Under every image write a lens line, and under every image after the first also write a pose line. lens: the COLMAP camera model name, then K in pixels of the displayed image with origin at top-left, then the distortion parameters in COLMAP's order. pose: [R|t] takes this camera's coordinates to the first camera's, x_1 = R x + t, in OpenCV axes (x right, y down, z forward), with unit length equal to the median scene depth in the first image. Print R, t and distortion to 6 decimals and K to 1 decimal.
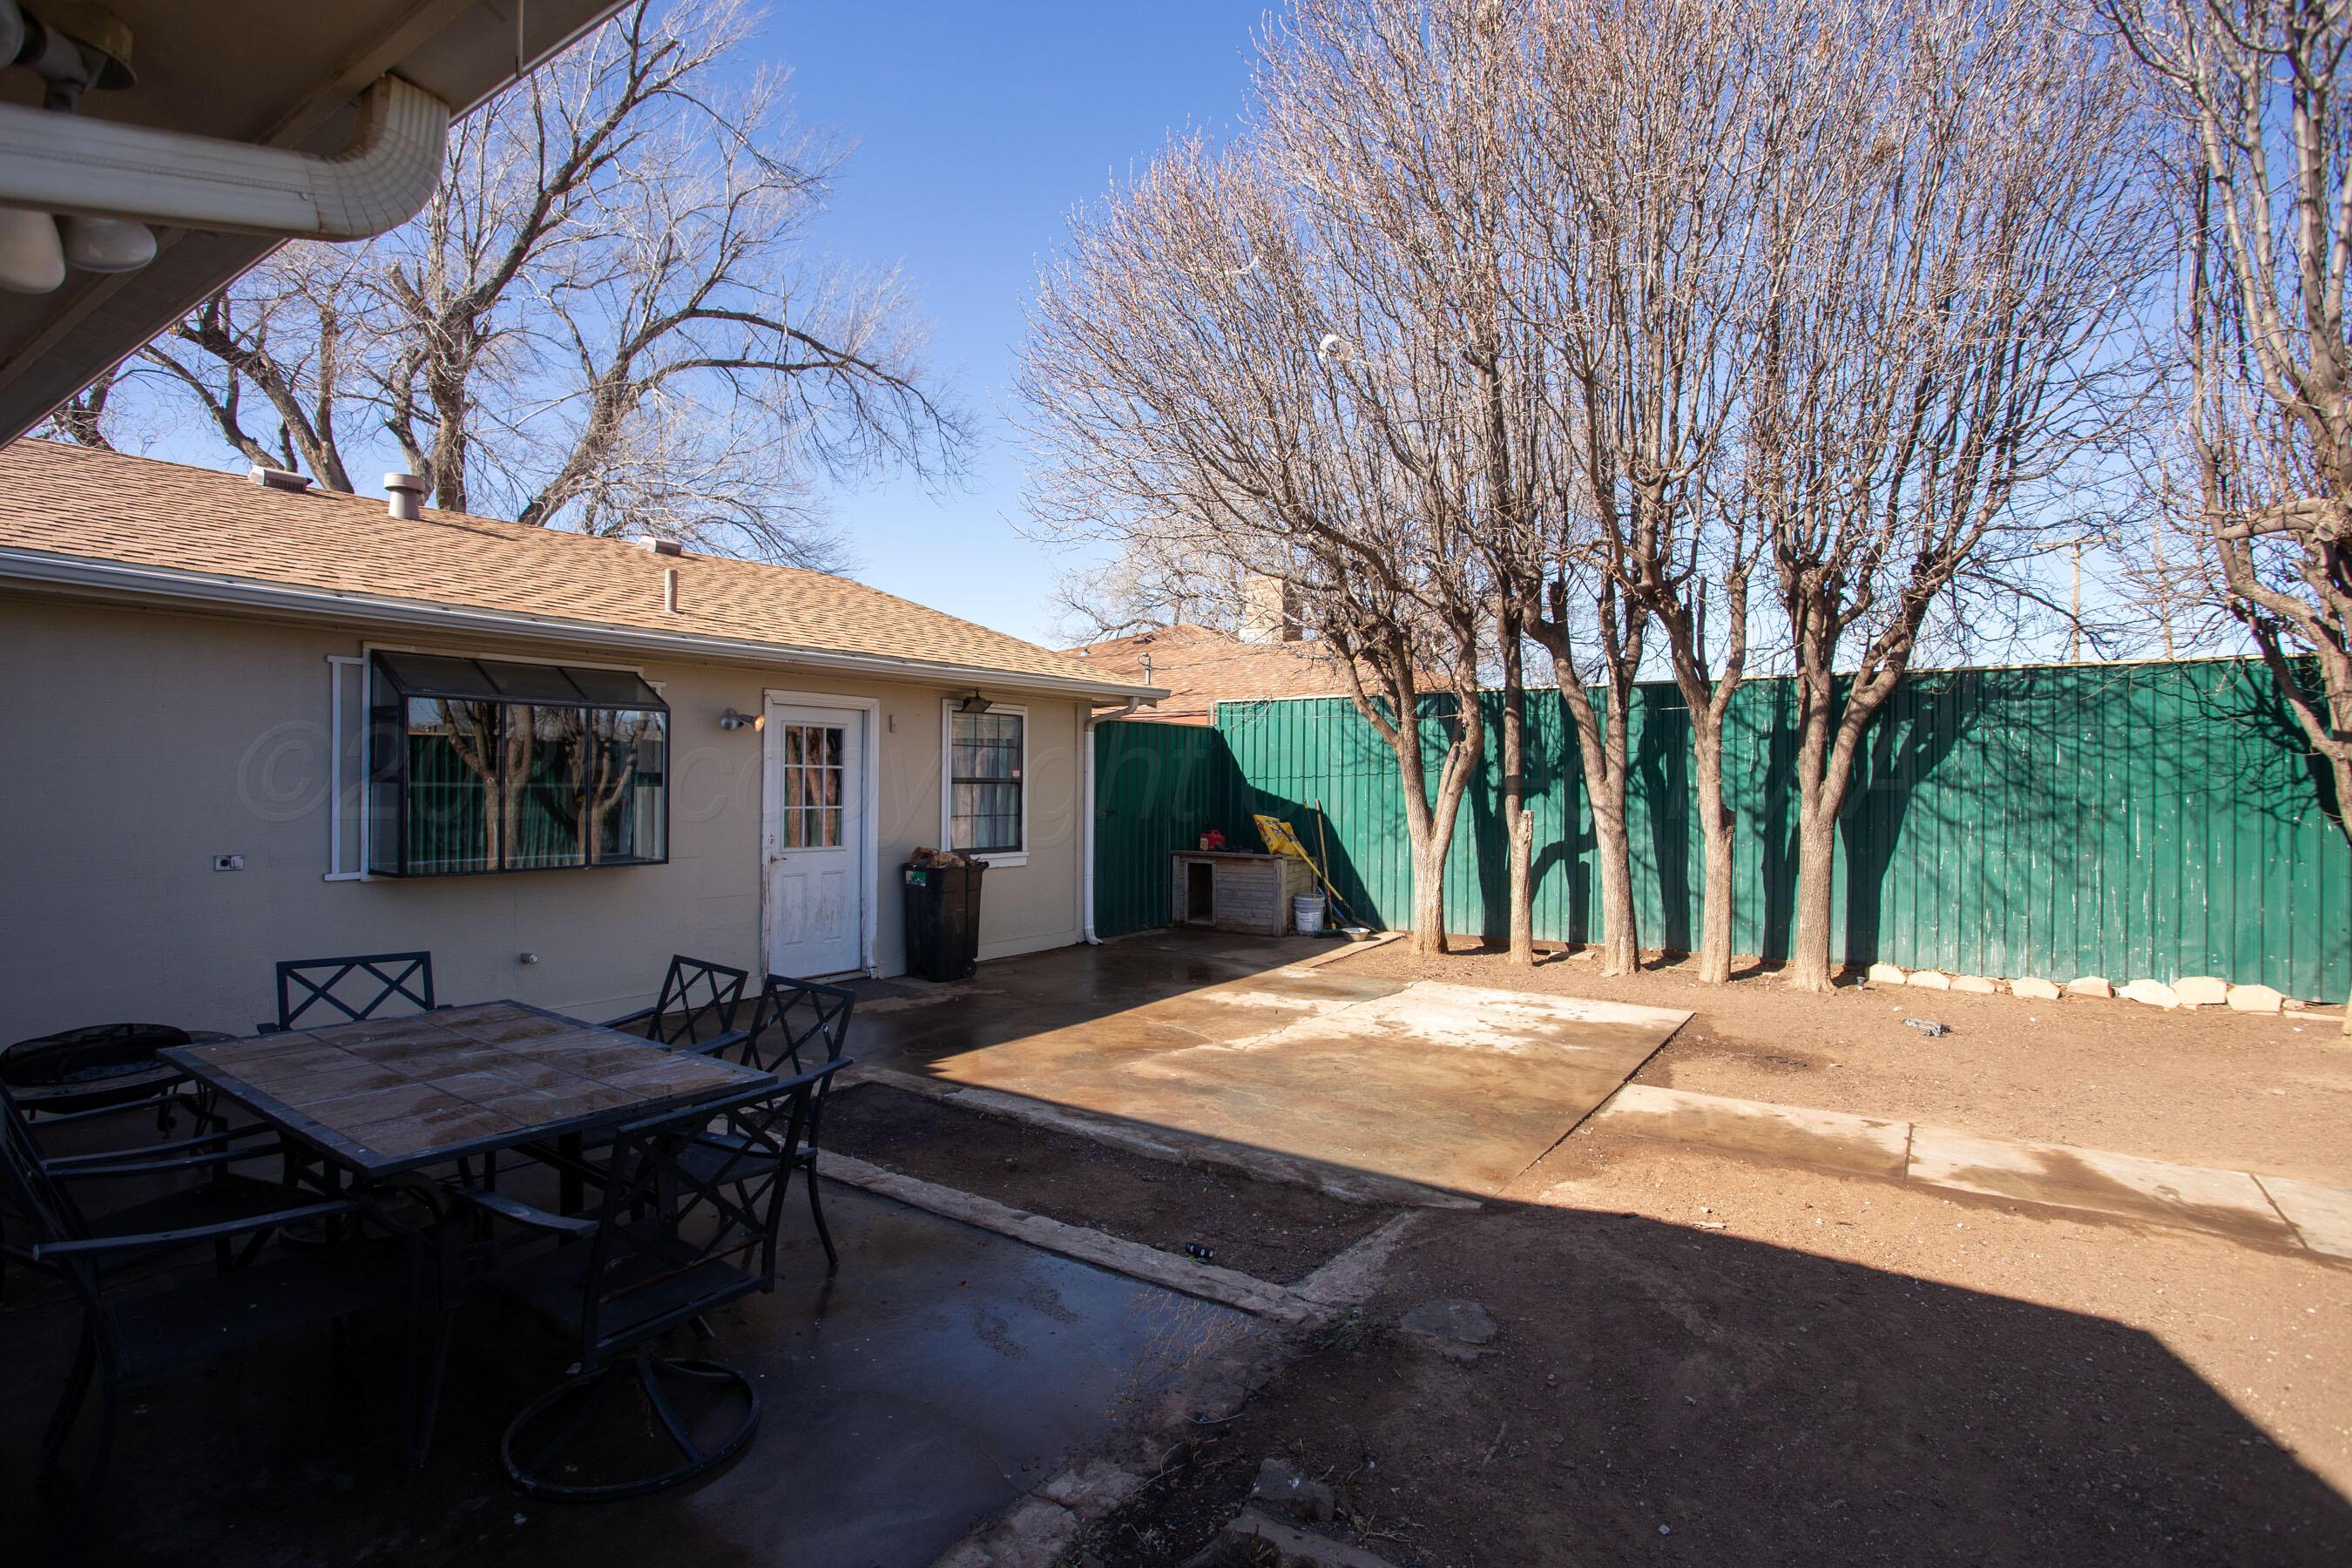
lens RADIAL K [[1126.3, 0, 1169.0], [0, 1126.3, 786.8], [0, 0, 1]] dist [0.000000, 0.000000]
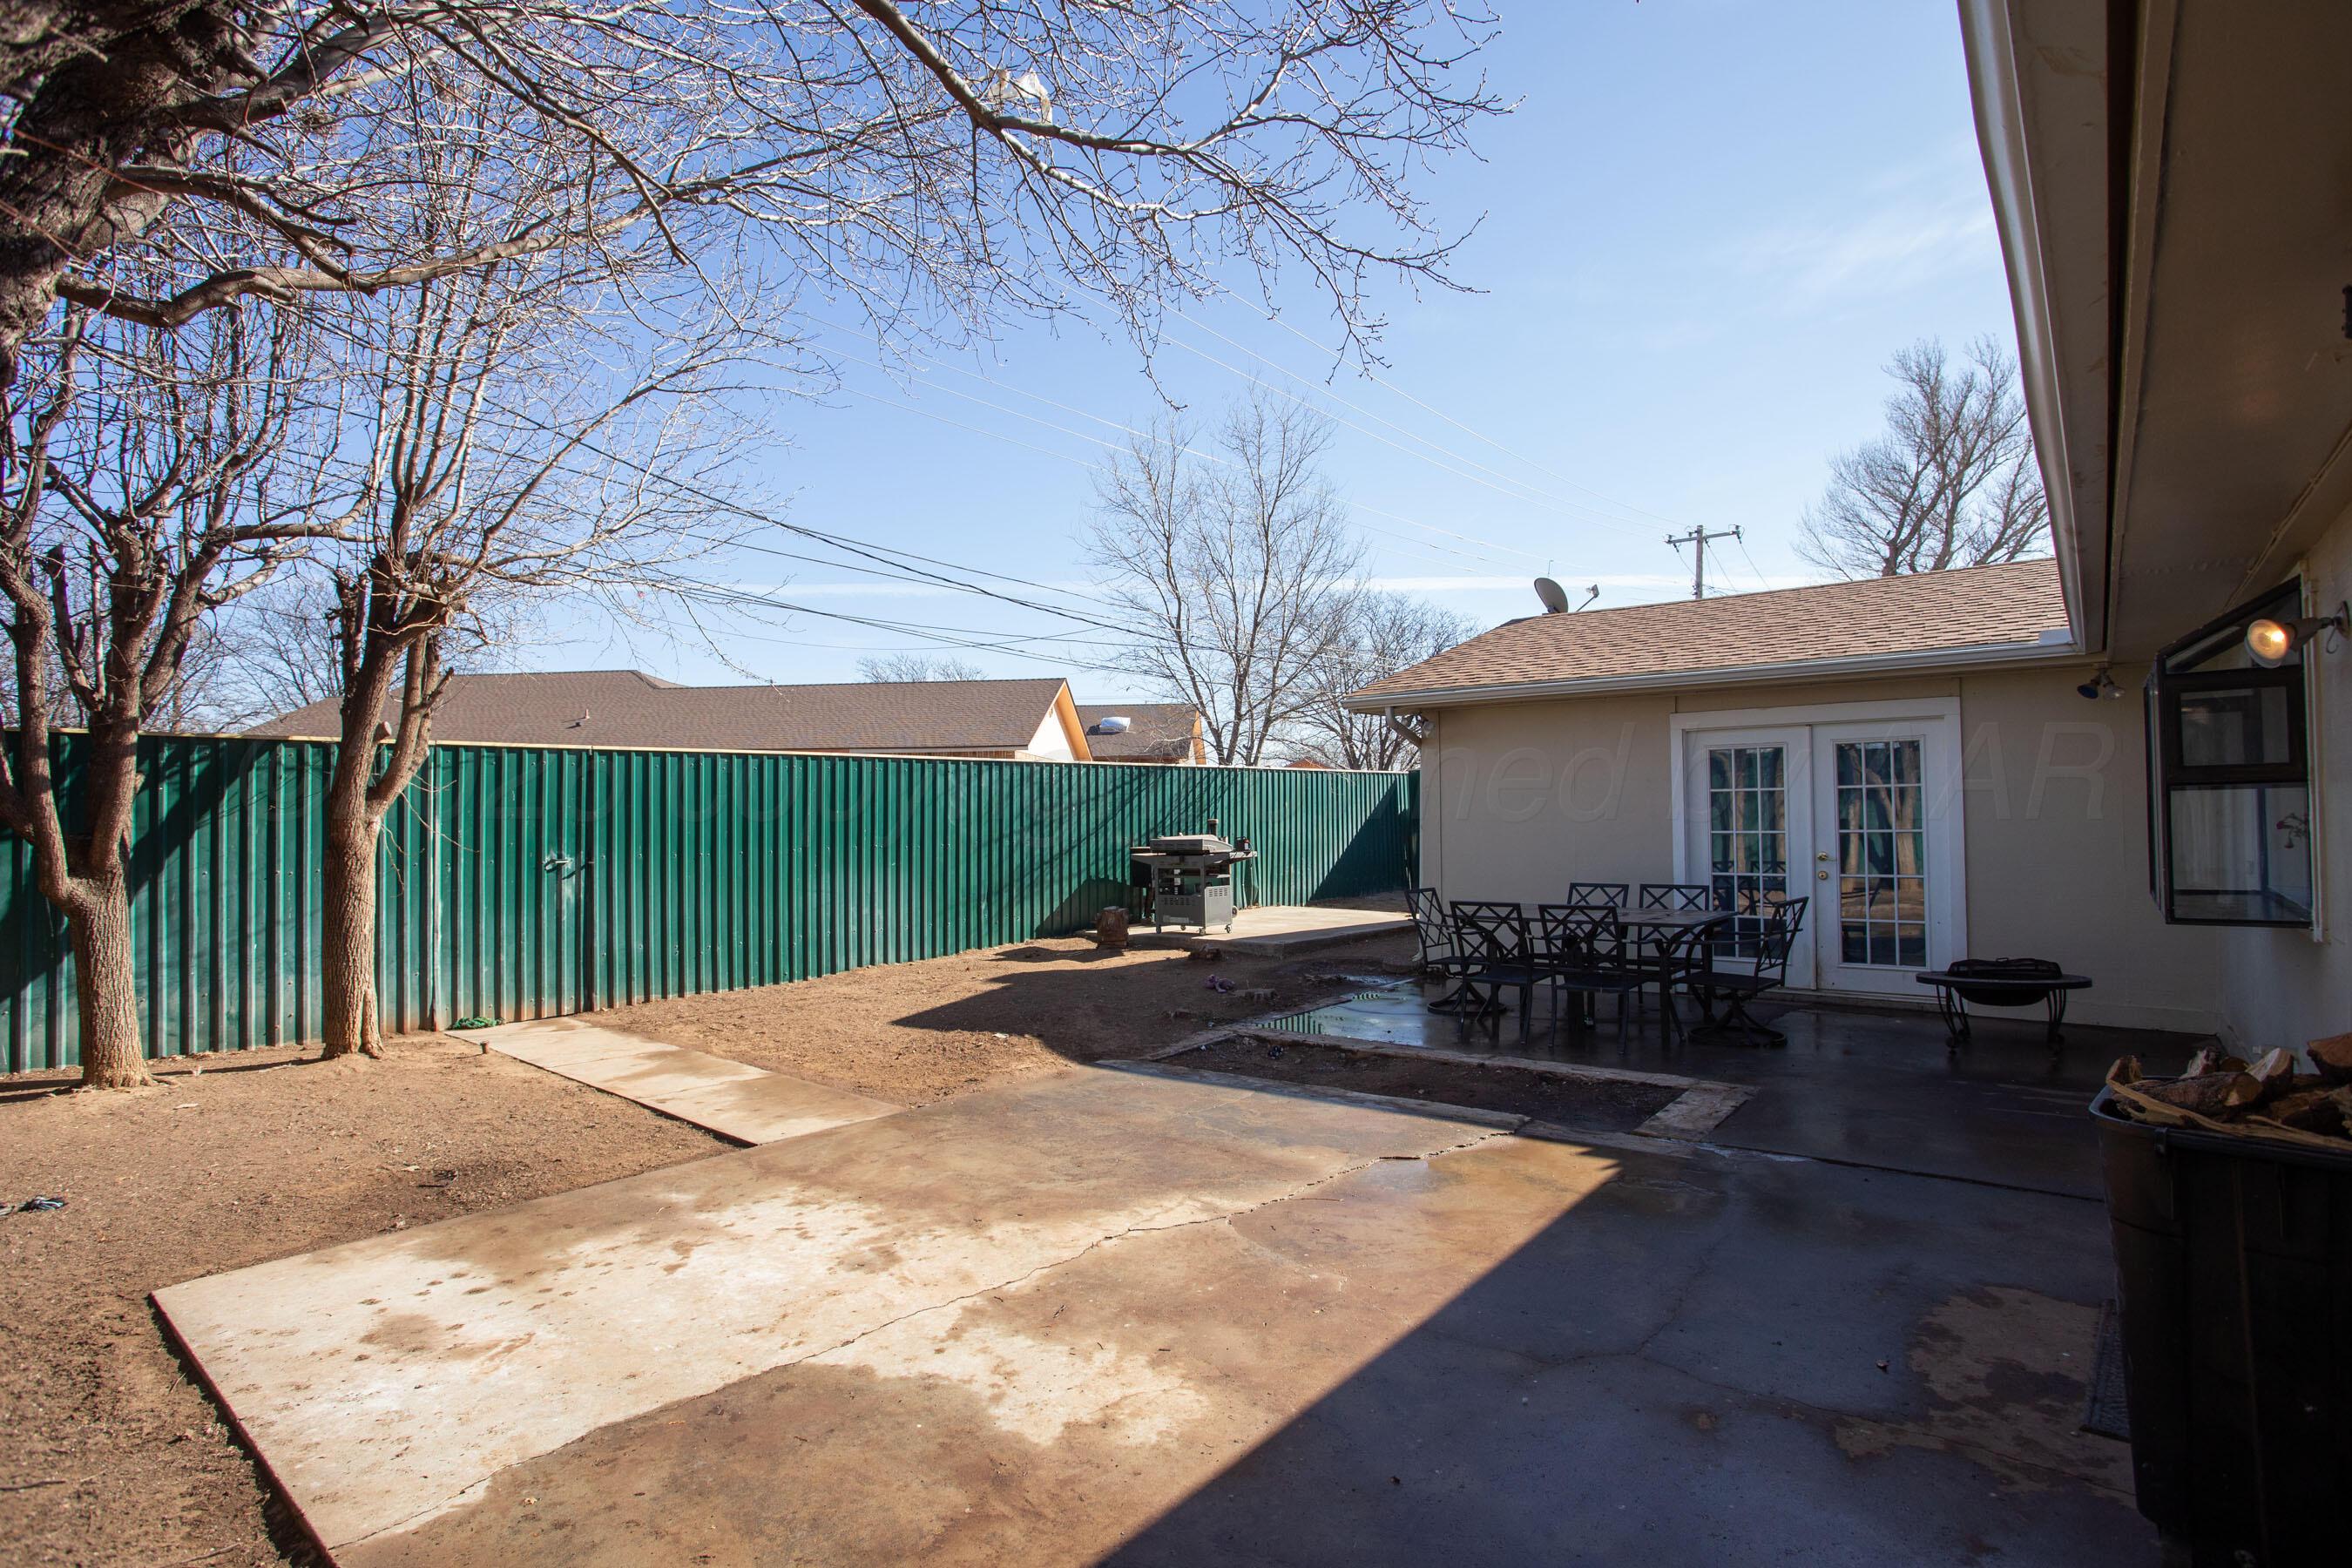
lens RADIAL K [[1184.2, 0, 1177.5], [0, 1184.2, 792.8], [0, 0, 1]] dist [-0.029624, 0.008582]
pose [[-0.996551, 0.001289, 0.082972, 0.016361], [-0.000228, 0.999833, -0.018267, 0.012770], [-0.082981, -0.018223, -0.996384, 1.943414]]
